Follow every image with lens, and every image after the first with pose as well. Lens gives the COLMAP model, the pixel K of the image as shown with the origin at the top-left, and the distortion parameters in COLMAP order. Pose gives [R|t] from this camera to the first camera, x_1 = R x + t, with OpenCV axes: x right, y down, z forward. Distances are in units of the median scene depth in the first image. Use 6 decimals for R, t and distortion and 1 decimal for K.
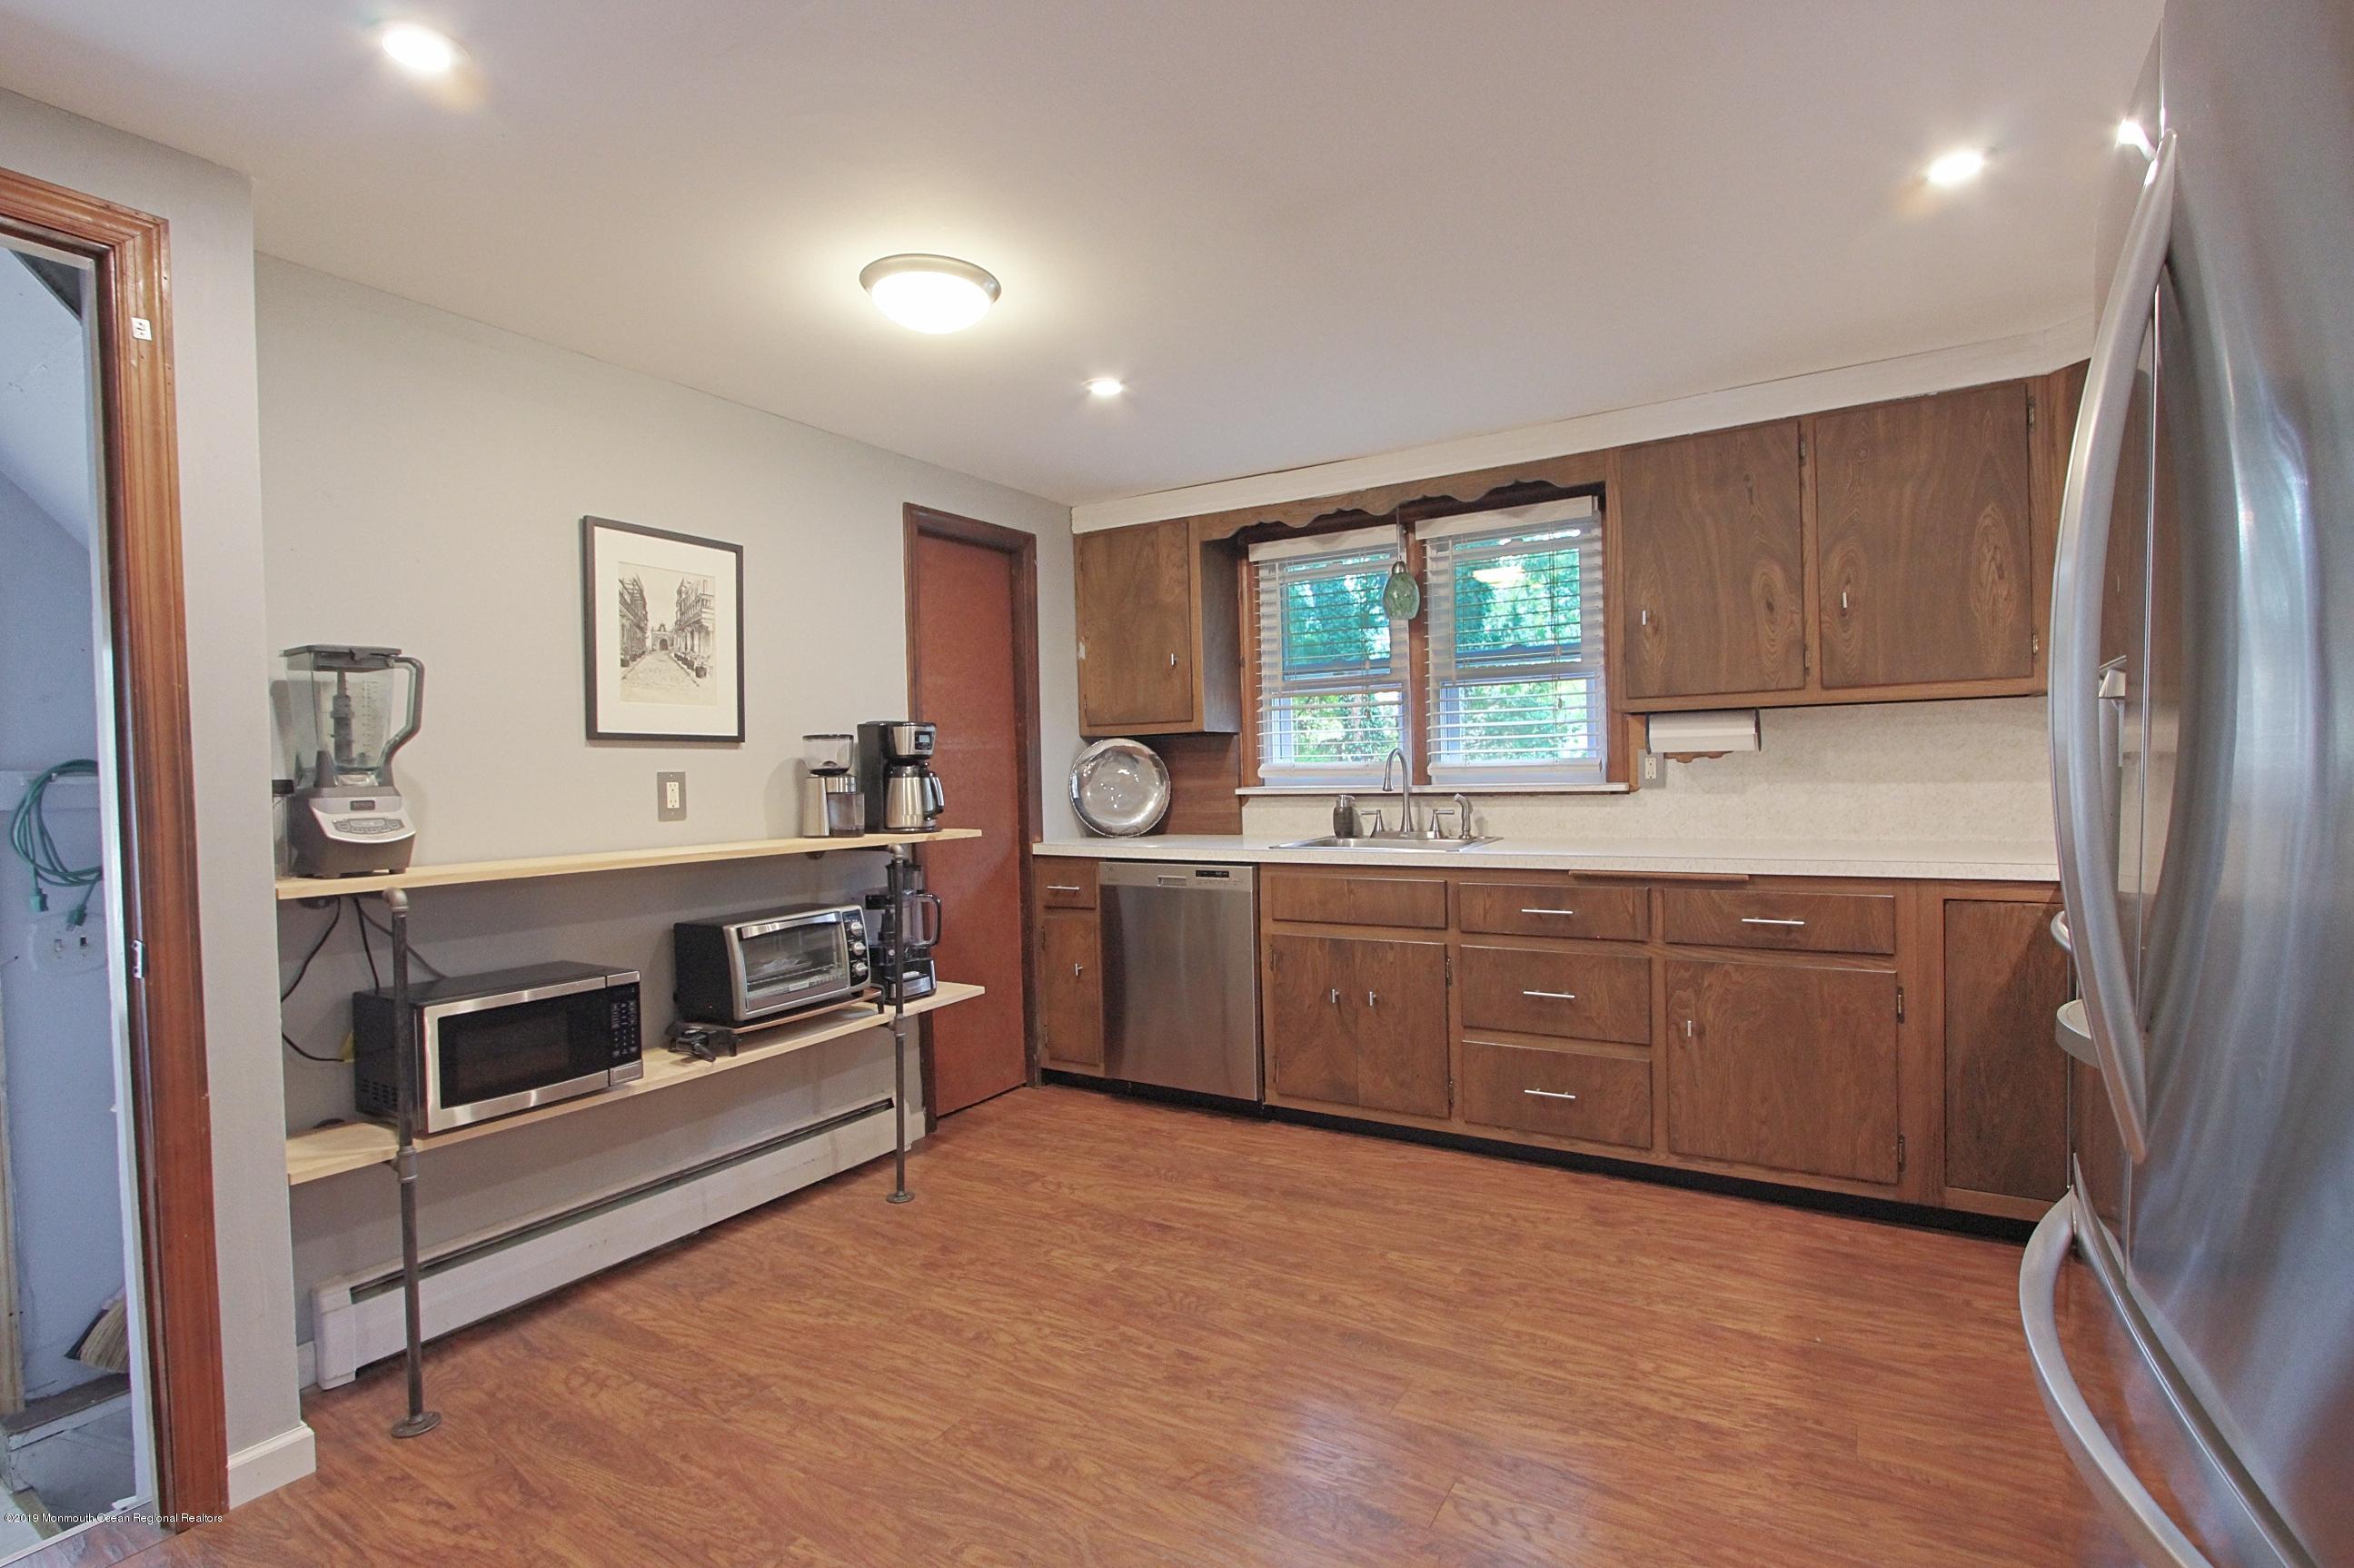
lens RADIAL K [[1090.4, 0, 1169.3], [0, 1090.4, 791.3], [0, 0, 1]] dist [-0.017733, 0.003848]
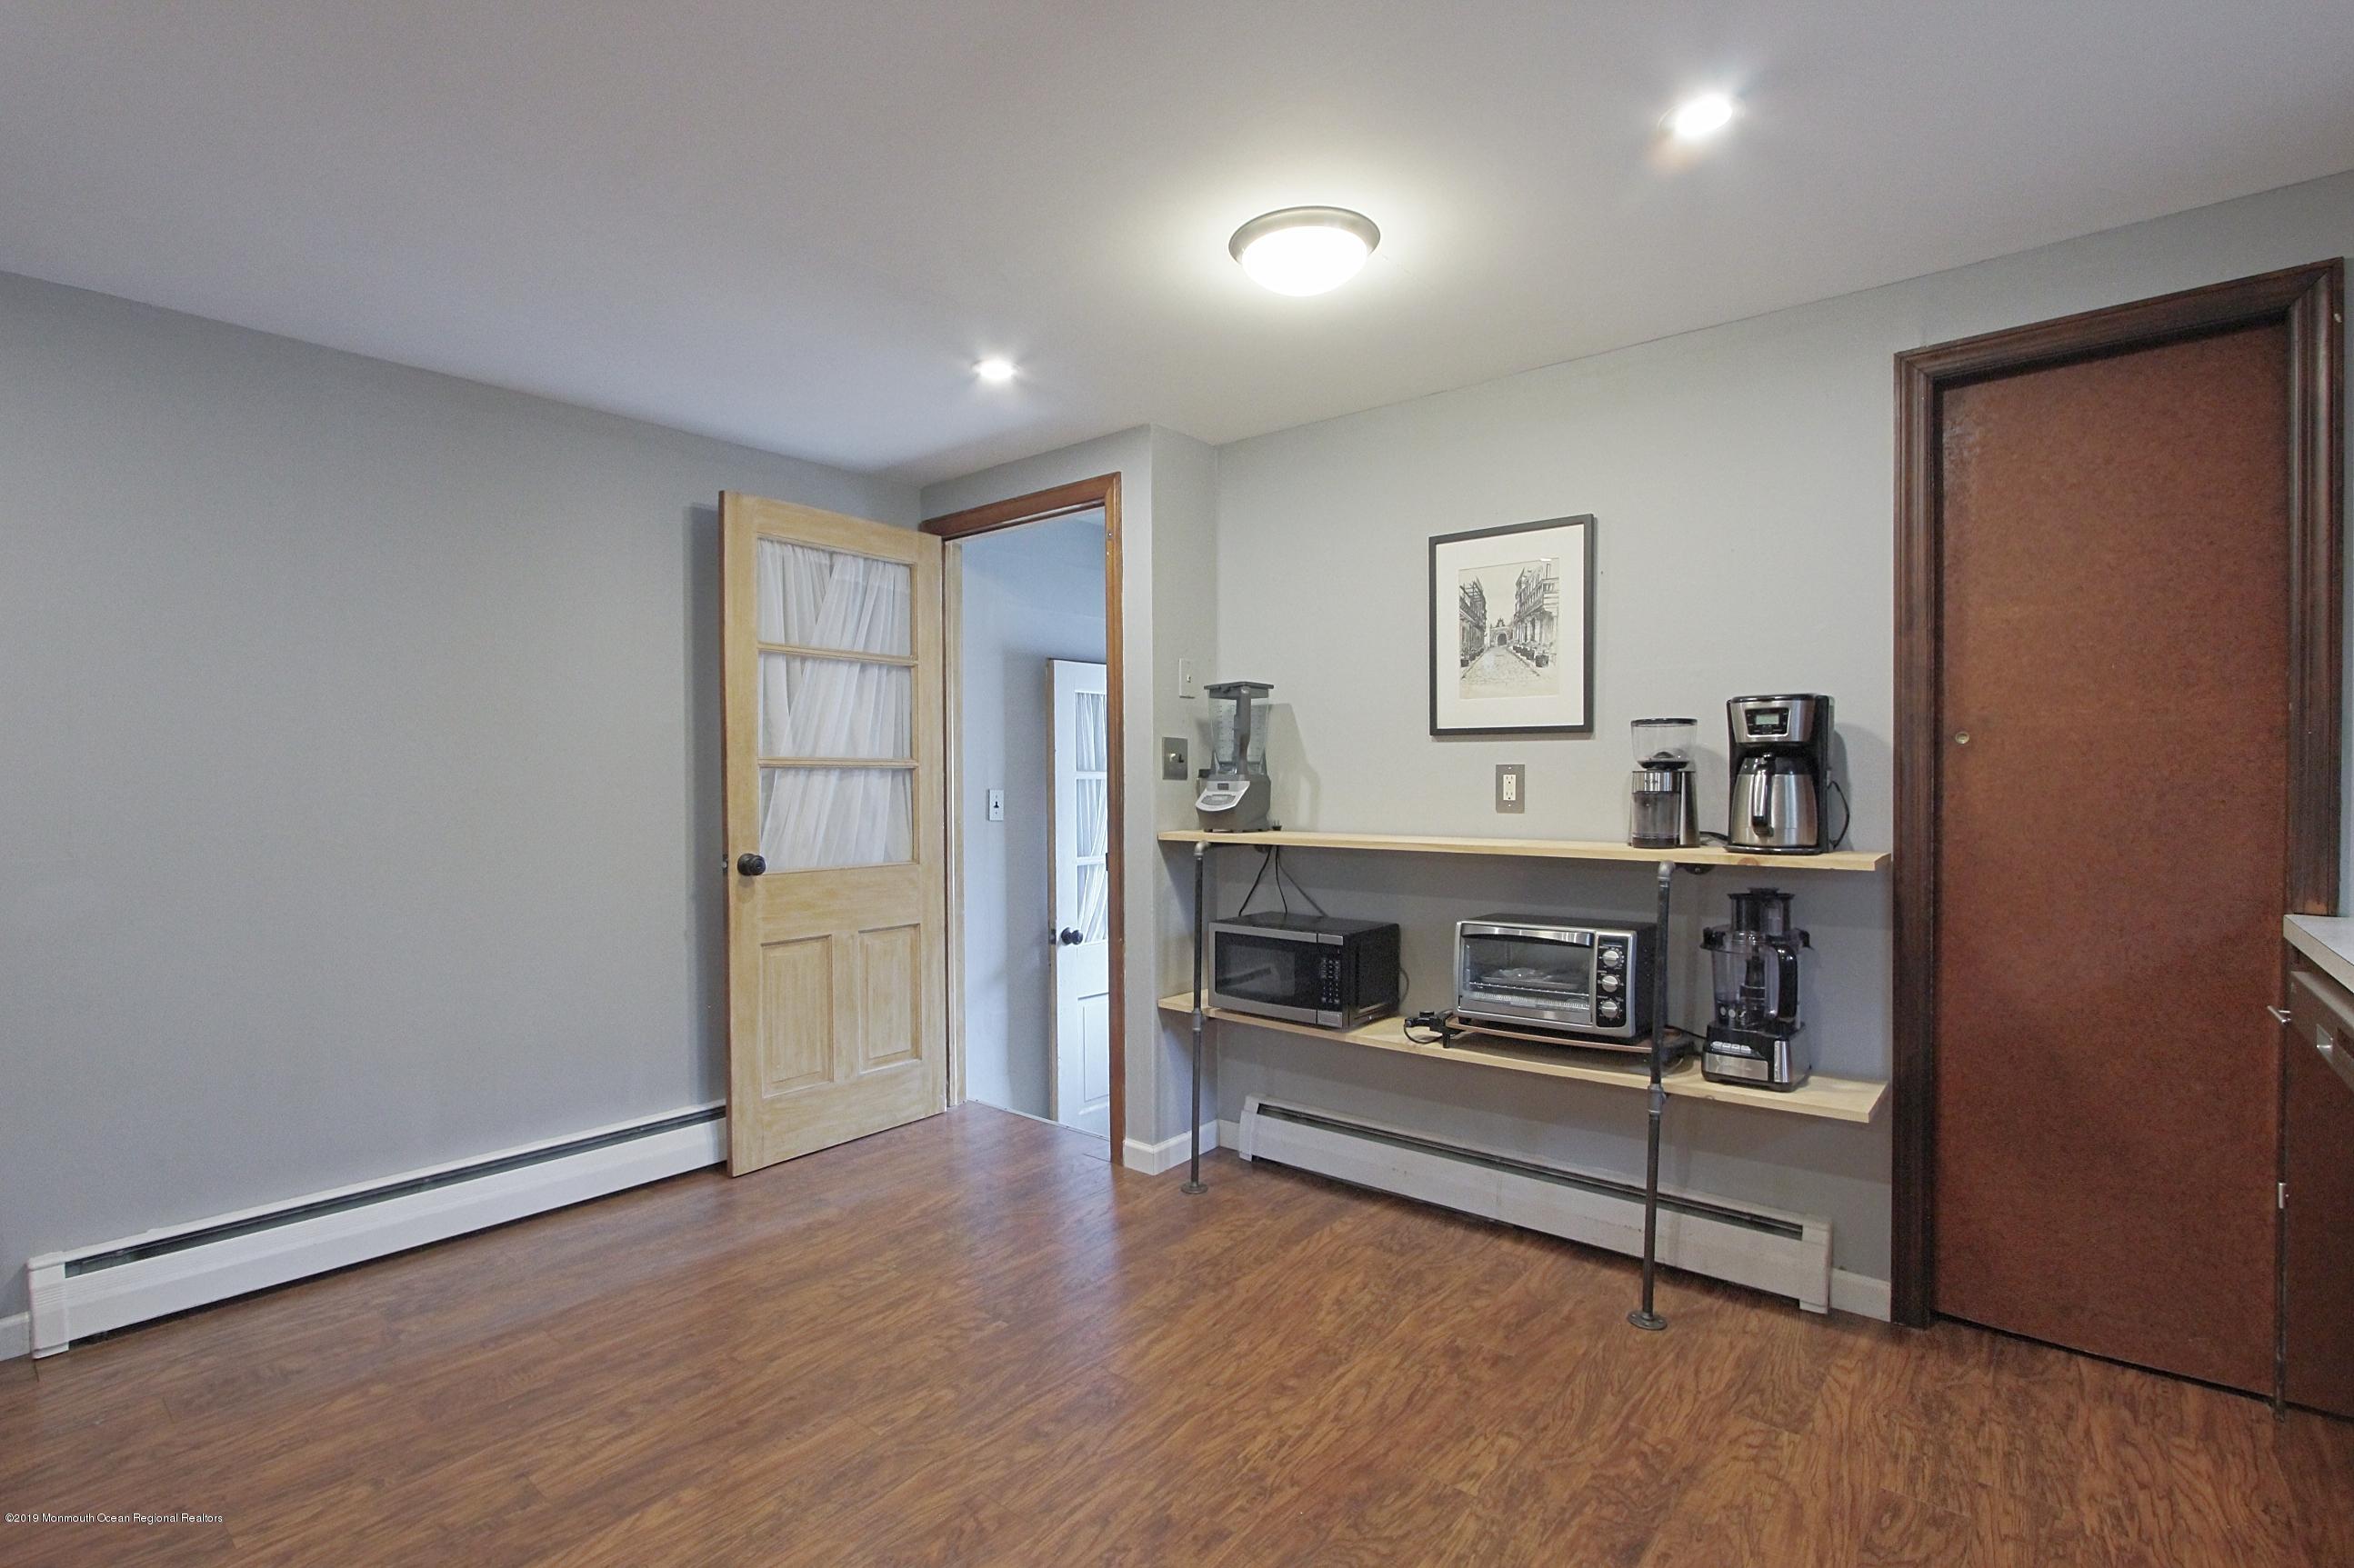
lens RADIAL K [[1090.3, 0, 1169.3], [0, 1090.3, 791.3], [0, 0, 1]] dist [-0.017733, 0.003848]
pose [[-0.135450, 0.035698, -0.990141, 0.554666], [-0.010016, 0.999250, 0.037396, -0.025957], [0.990734, 0.014983, -0.134991, 0.778818]]
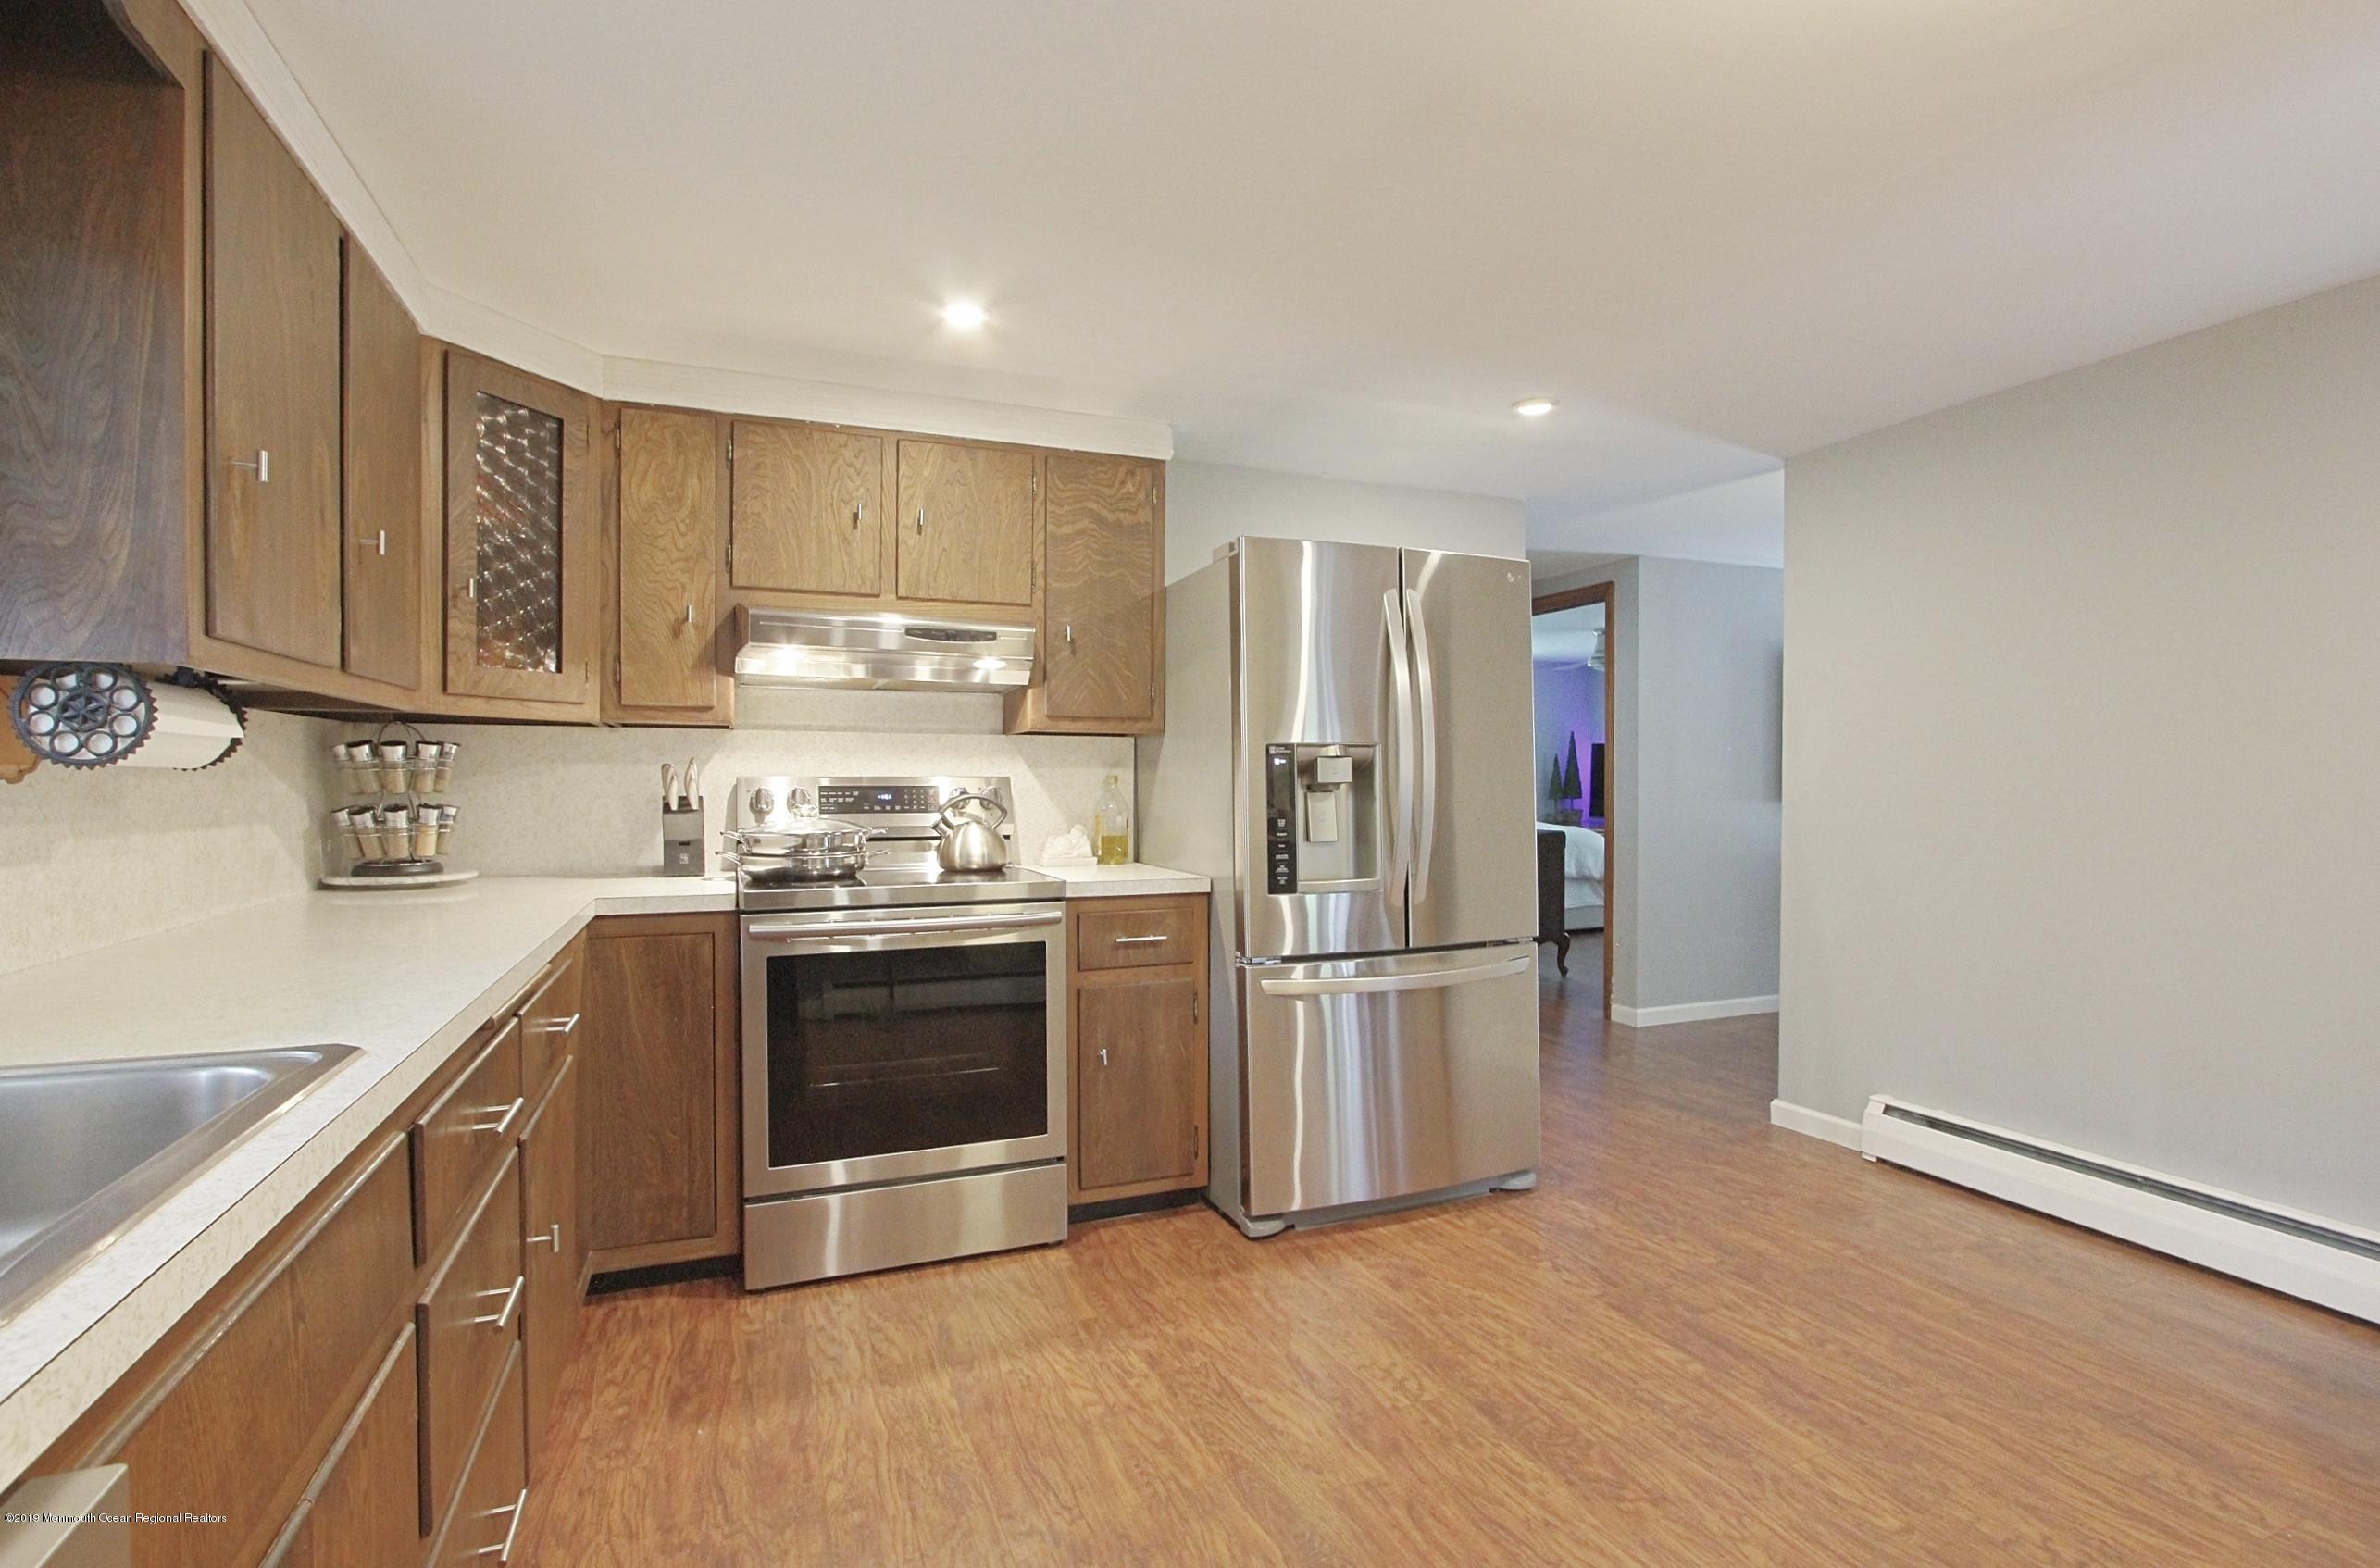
lens RADIAL K [[1116.9, 0, 1177.4], [0, 1116.9, 792.4], [0, 0, 1]] dist [-0.021568, 0.006513]
pose [[-0.809289, 0.019895, 0.587073, -0.143851], [0.035989, 0.999228, 0.015750, -0.018947], [-0.586307, 0.033874, -0.809381, 1.224251]]
